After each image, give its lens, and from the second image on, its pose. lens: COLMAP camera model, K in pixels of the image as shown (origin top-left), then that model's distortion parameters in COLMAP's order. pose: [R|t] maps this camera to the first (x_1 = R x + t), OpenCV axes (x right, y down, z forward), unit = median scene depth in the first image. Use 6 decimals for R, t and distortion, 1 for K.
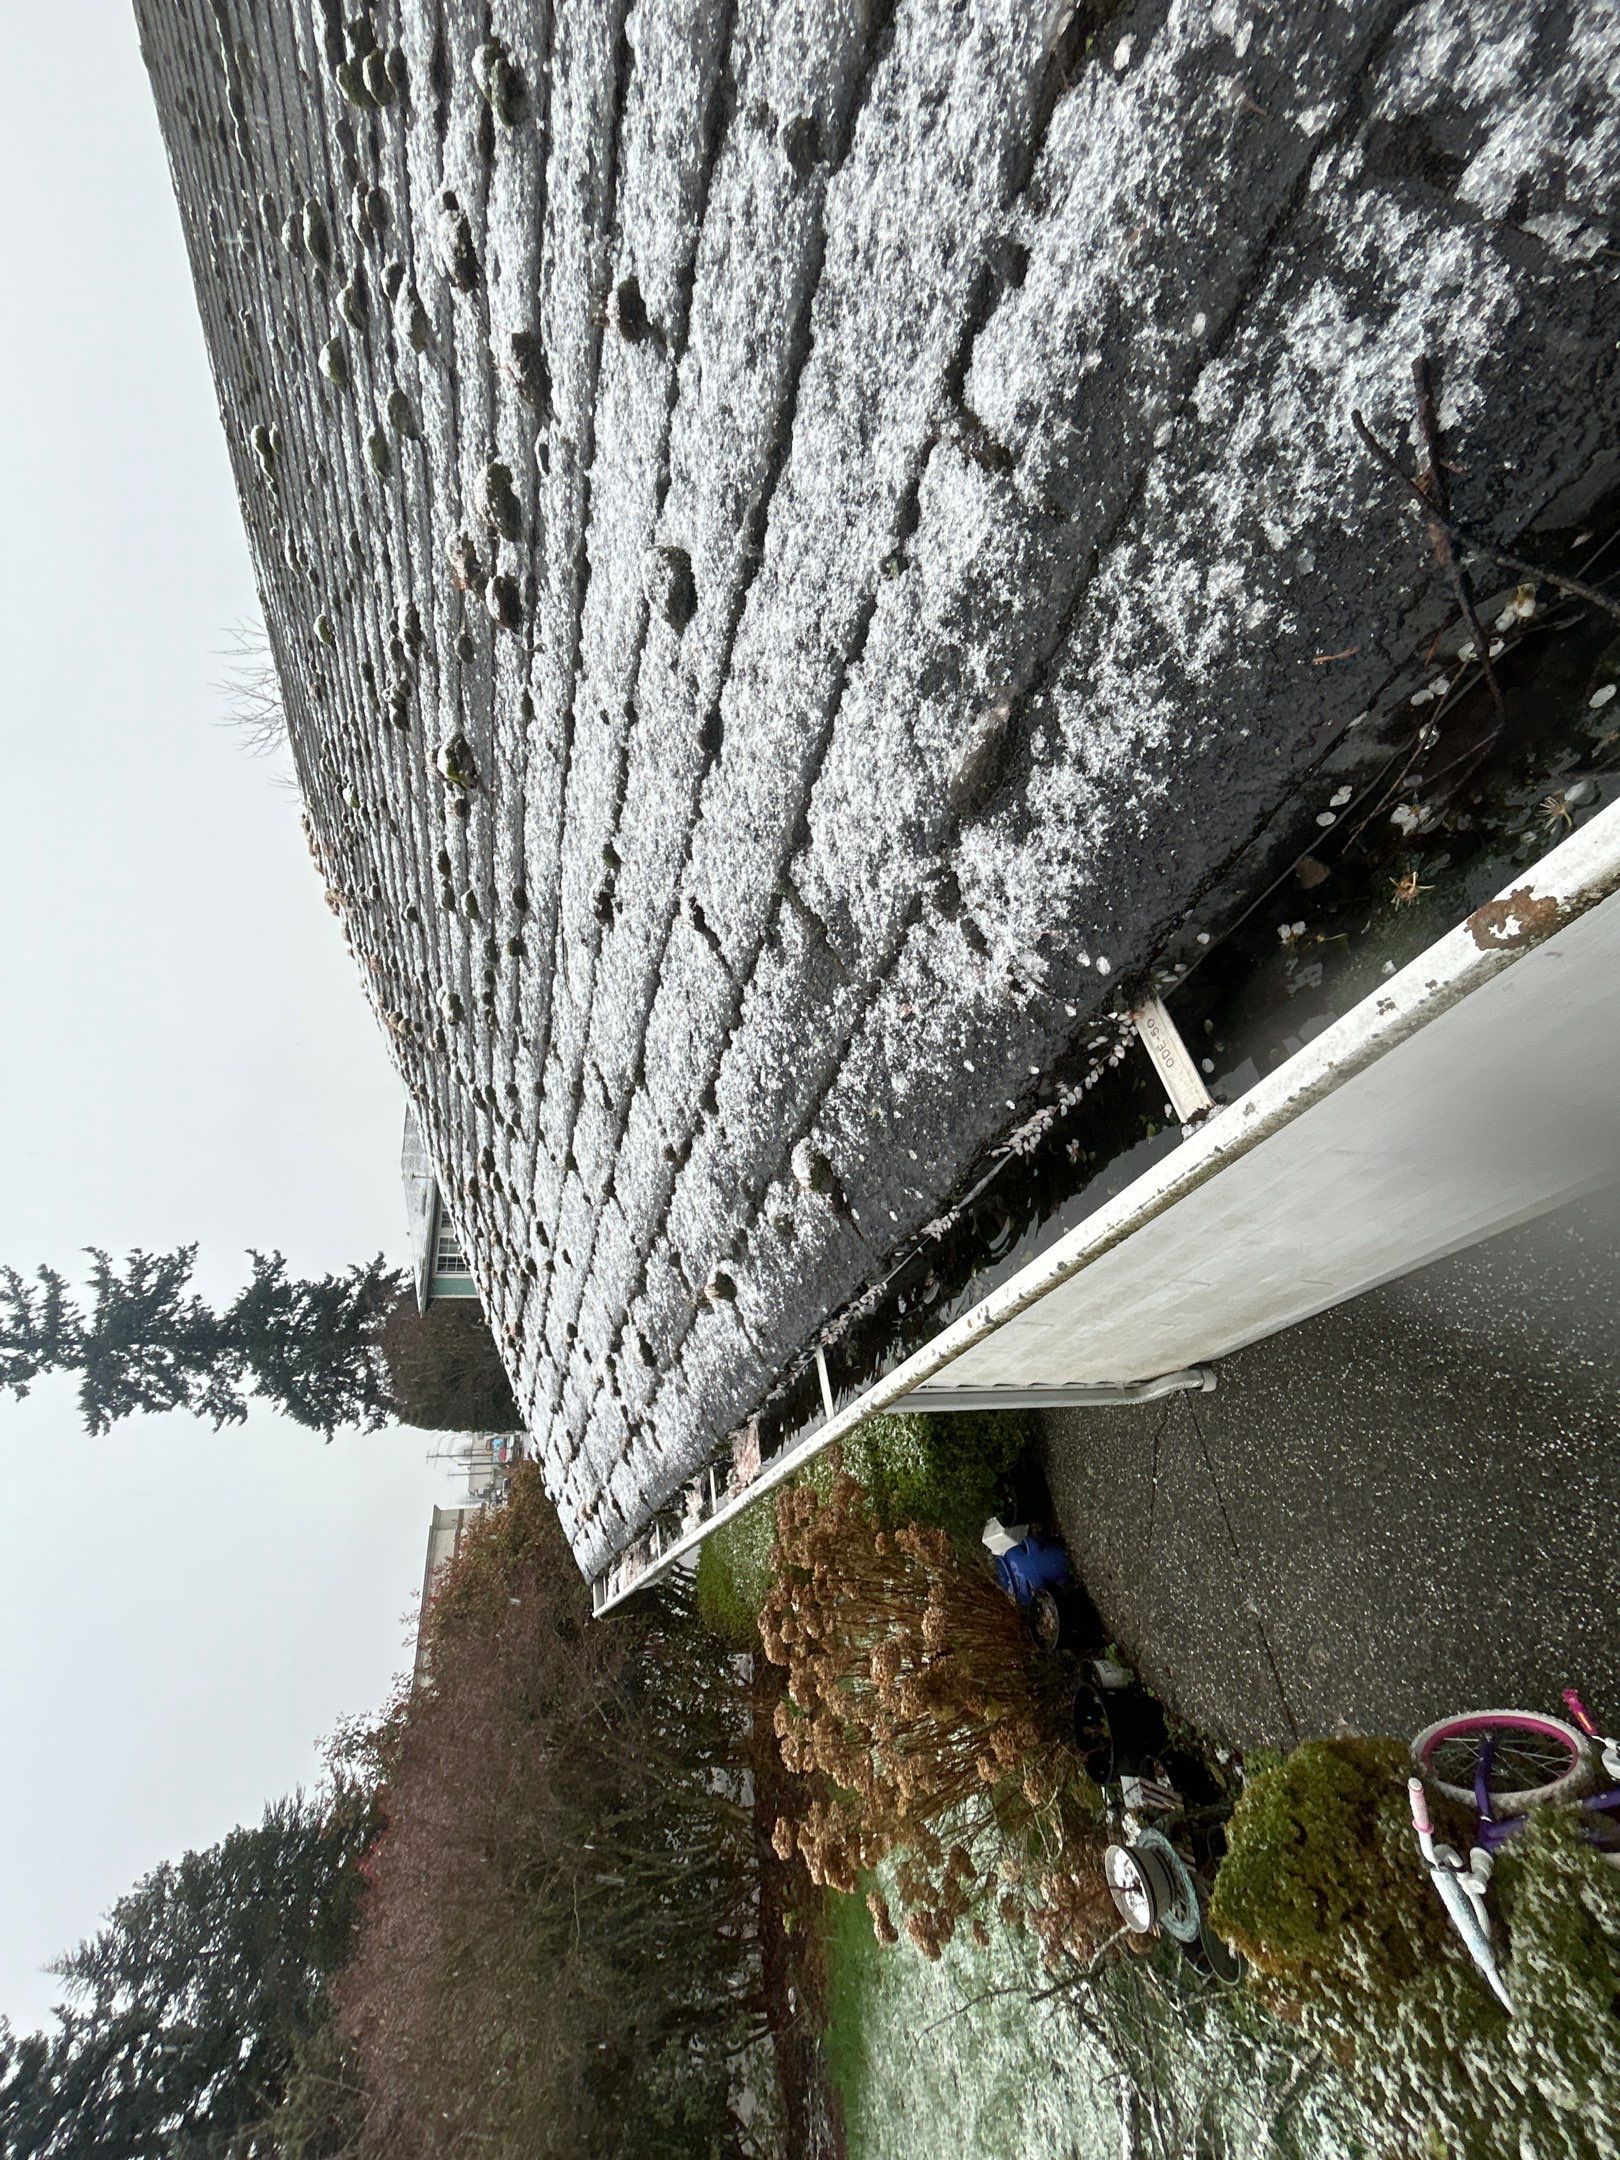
lens RADIAL K [[873.4, 0, 810.0], [0, 873.4, 1080.2], [0, 0, 1]] dist [-0.000852, 0.000541]
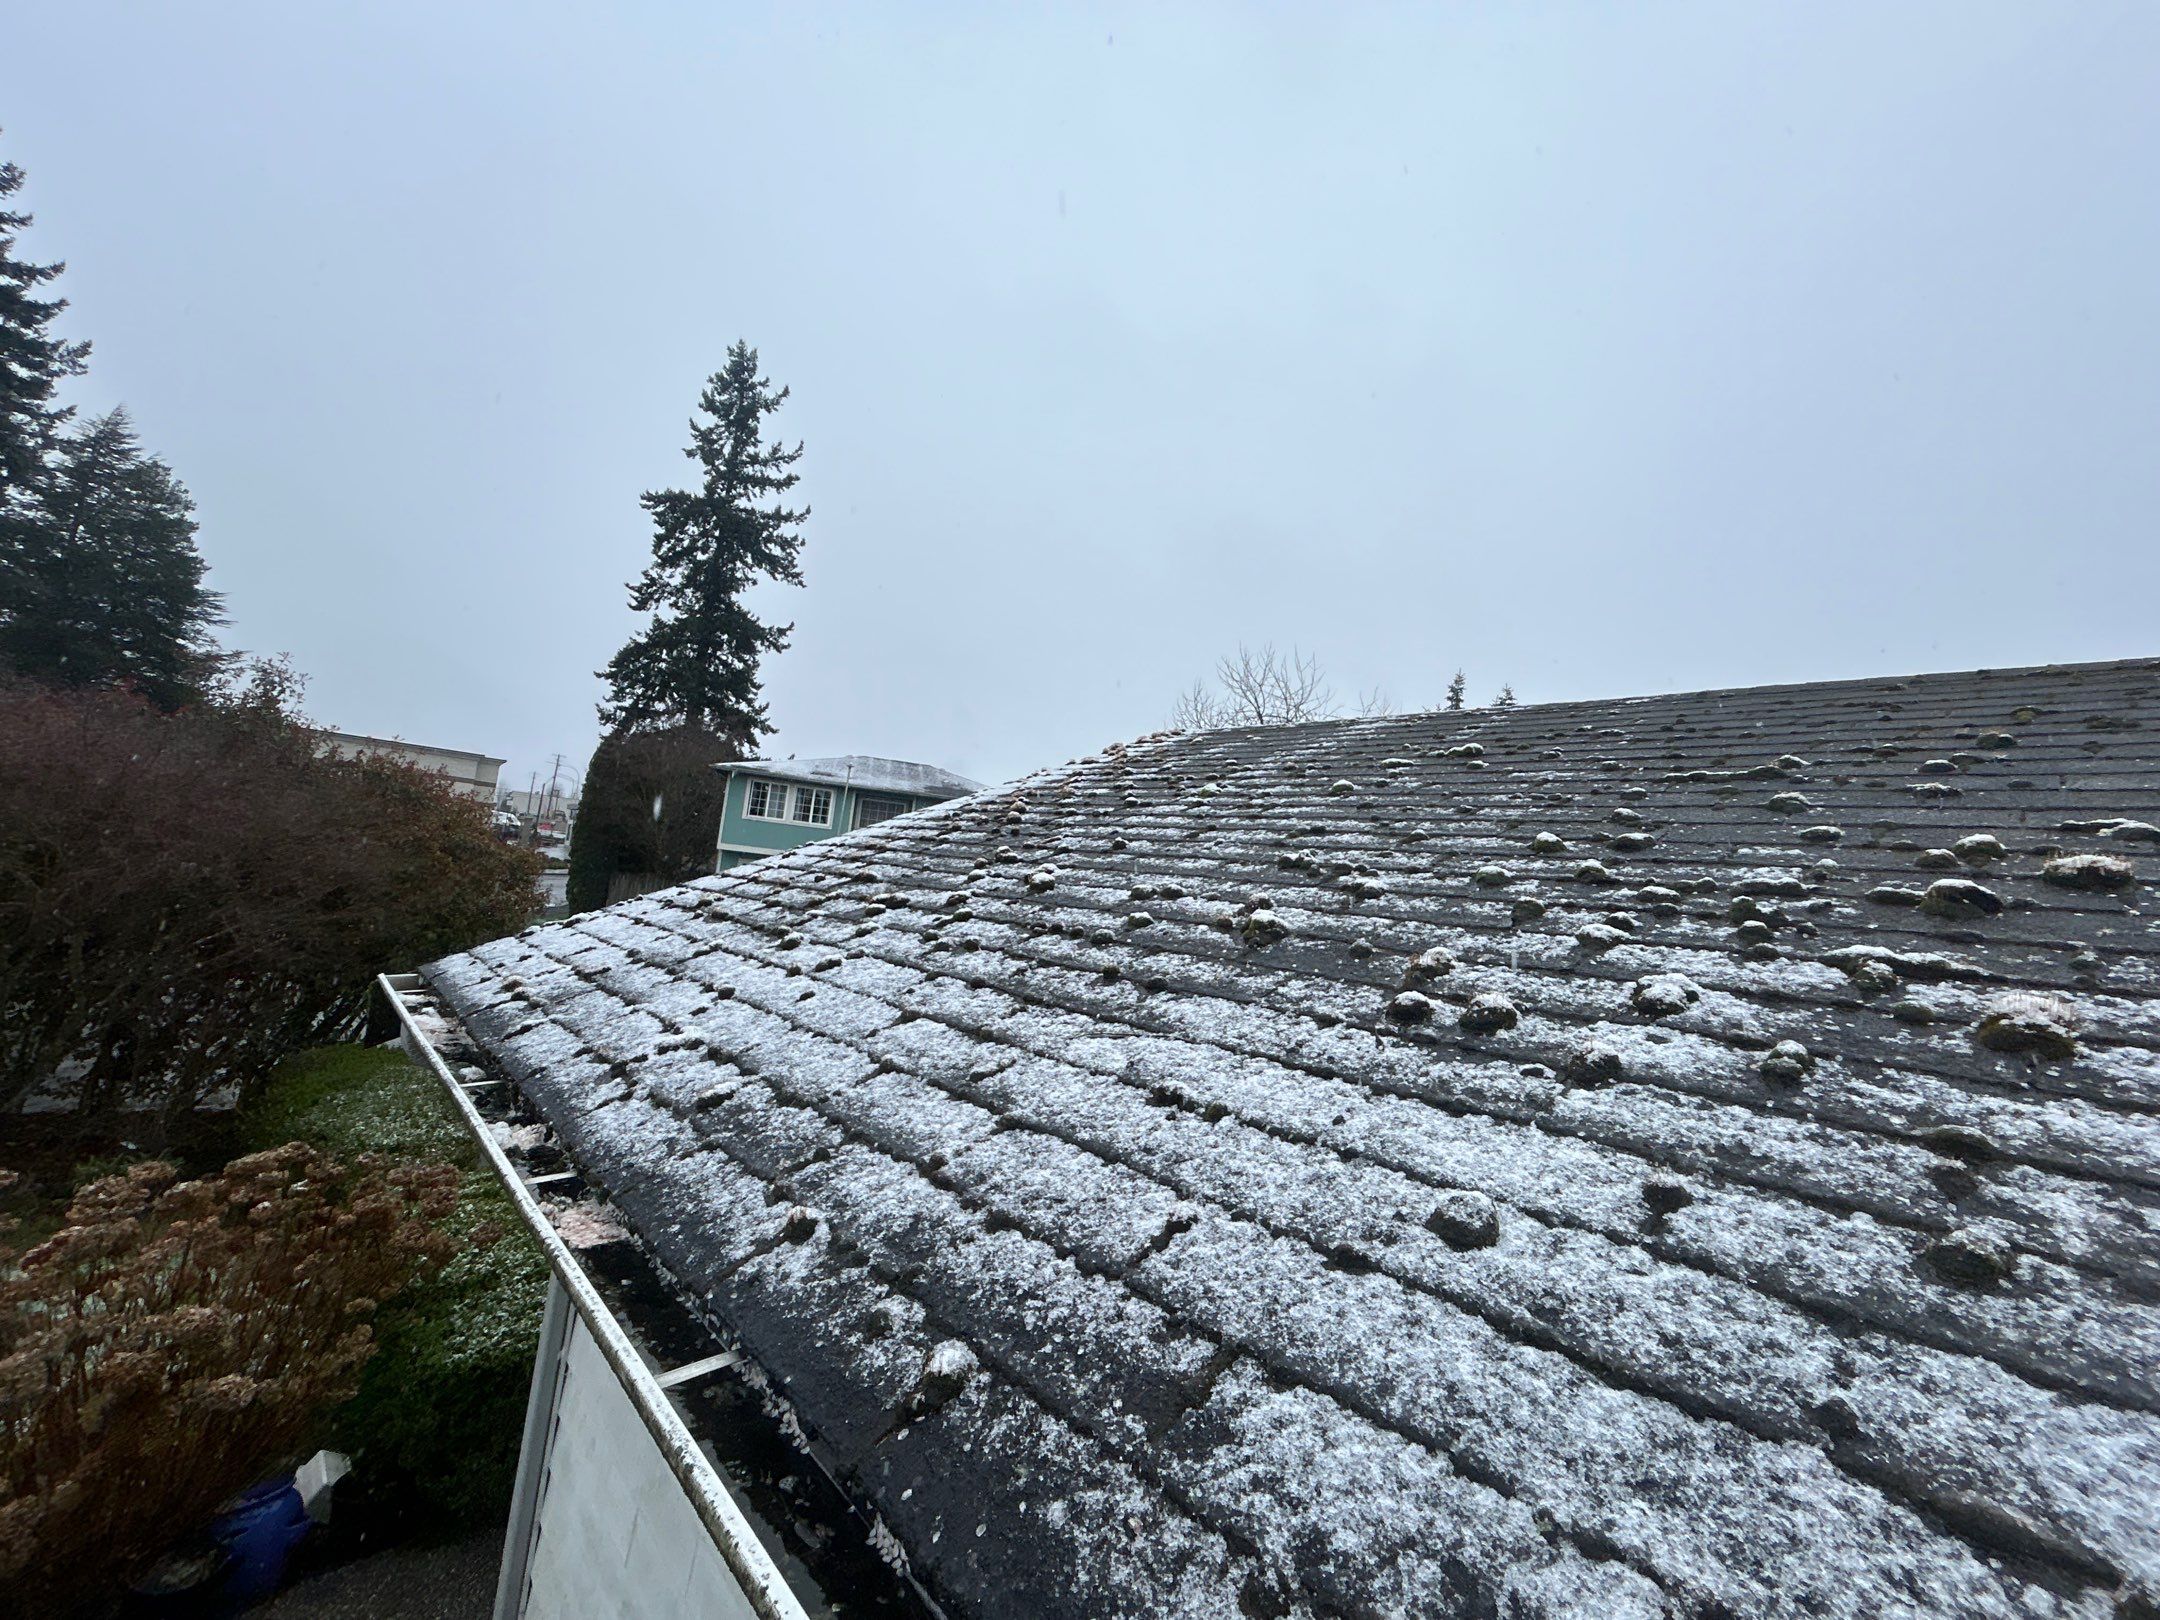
lens RADIAL K [[873.4, 0, 1080.0], [0, 873.4, 809.4], [0, 0, 1]] dist [-0.000852, 0.000541]
pose [[0.010701, 0.928860, -0.370277, -0.122147], [-0.985107, -0.053758, -0.163324, 0.082391], [-0.171610, 0.366510, 0.914451, -0.091608]]
